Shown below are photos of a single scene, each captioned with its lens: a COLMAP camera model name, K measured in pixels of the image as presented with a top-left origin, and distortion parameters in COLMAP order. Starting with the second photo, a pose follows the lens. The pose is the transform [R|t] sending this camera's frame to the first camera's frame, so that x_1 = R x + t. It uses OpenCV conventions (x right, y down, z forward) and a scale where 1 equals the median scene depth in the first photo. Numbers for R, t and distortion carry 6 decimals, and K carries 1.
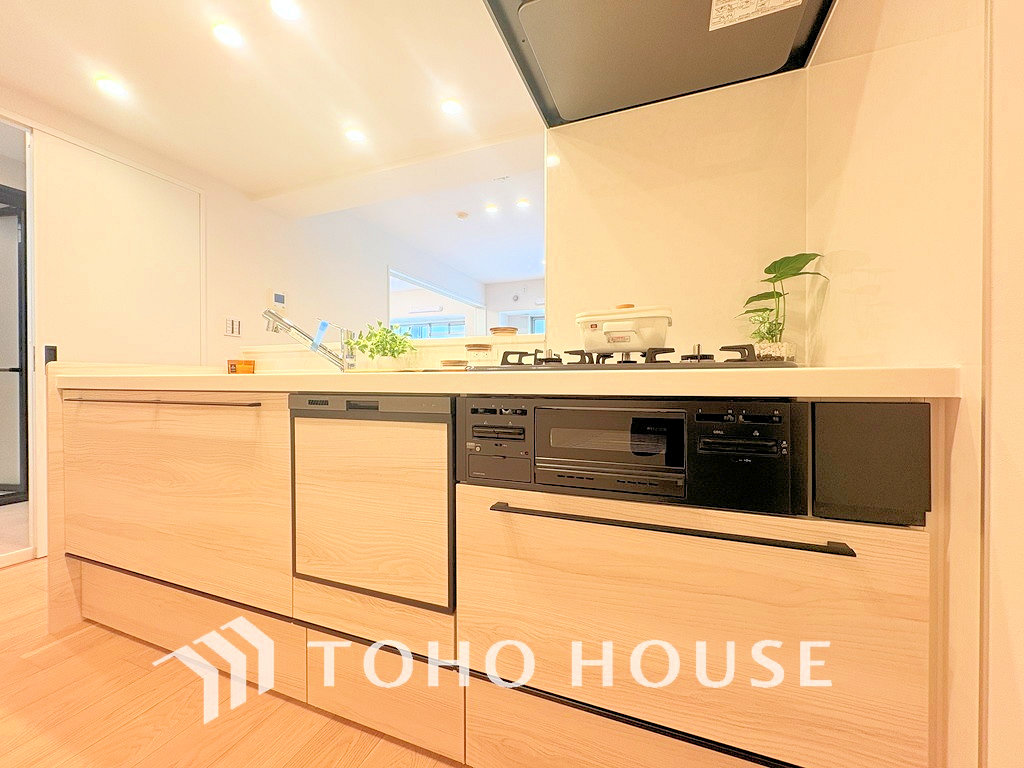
lens RADIAL K [[409.2, 0, 511.1], [0, 409.2, 381.0], [0, 0, 1]] dist [0.000989, -0.000020]
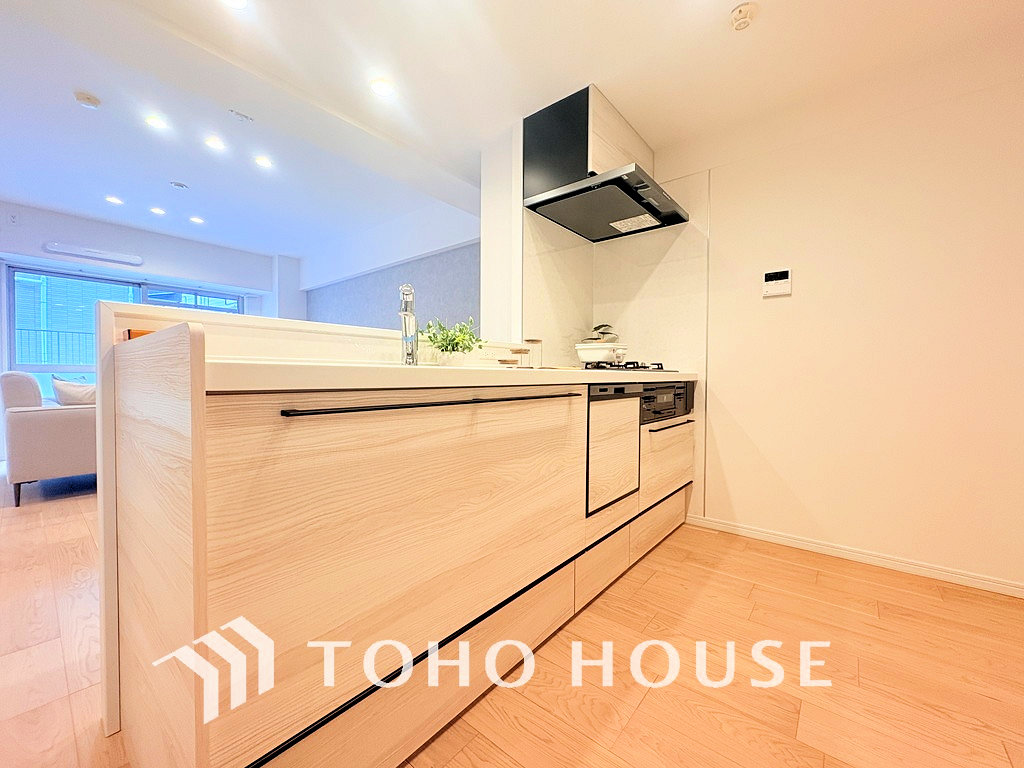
lens RADIAL K [[409.2, 0, 511.6], [0, 409.2, 382.5], [0, 0, 1]] dist [0.000989, -0.000020]
pose [[0.312046, -0.013032, 0.949978, -1.830226], [0.000145, 0.999907, 0.013670, 0.004556], [-0.950067, -0.004128, 0.312019, 0.778398]]
